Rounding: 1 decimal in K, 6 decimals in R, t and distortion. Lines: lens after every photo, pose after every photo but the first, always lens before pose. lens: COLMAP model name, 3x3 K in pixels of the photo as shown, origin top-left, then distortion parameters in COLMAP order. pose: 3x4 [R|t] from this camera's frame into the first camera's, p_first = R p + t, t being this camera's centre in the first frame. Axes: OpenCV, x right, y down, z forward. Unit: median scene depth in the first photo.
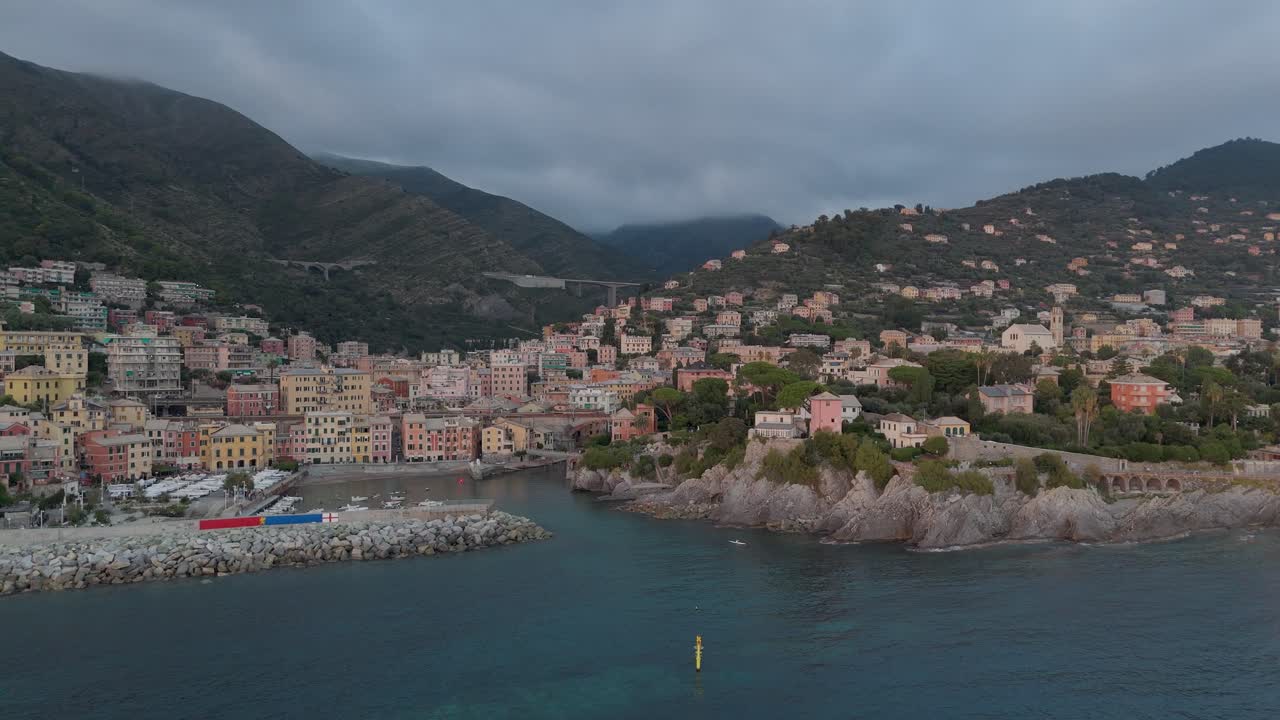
lens RADIAL K [[946.8, 0, 610.2], [0, 946.8, 351.3], [0, 0, 1]] dist [0.044832, -0.074597]
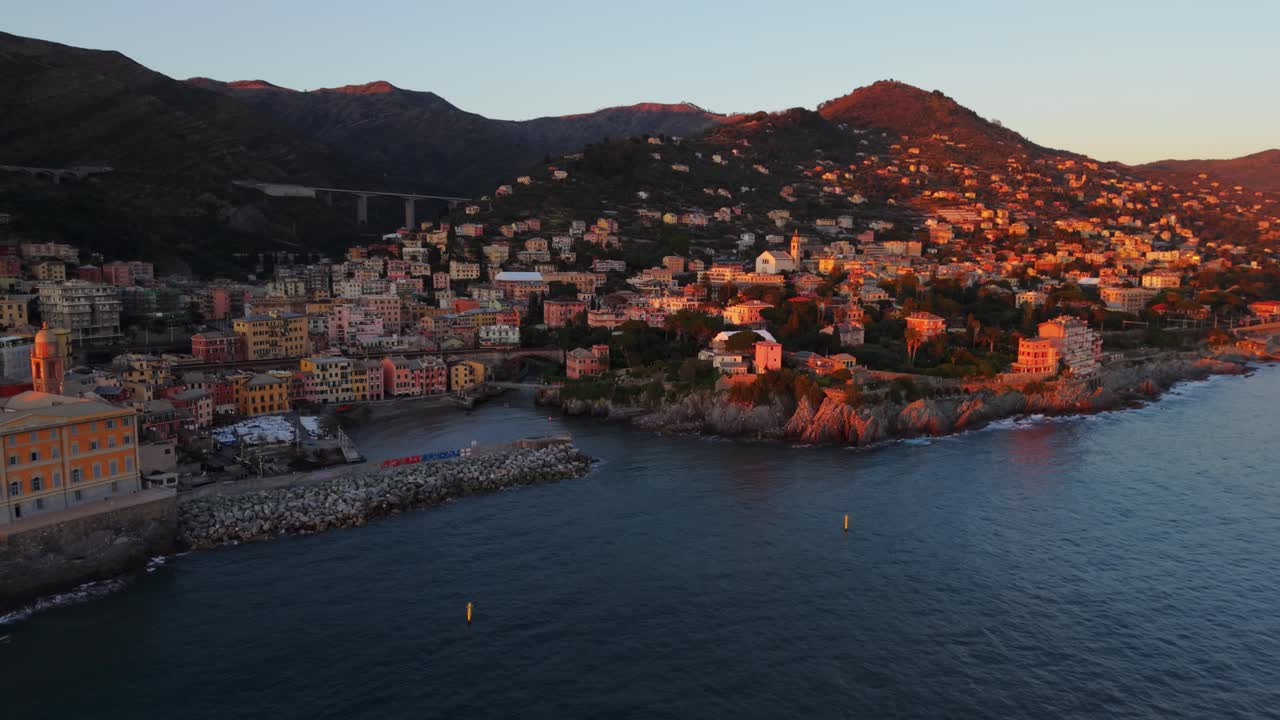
lens RADIAL K [[898.6, 0, 640.0], [0, 898.6, 360.0], [0, 0, 1]] dist [-0.005208, -0.008726]
pose [[0.946542, -0.035696, 0.320599, -0.093678], [-0.001668, 0.993304, 0.115520, -0.019790], [-0.322576, -0.109879, 0.940144, -0.047921]]
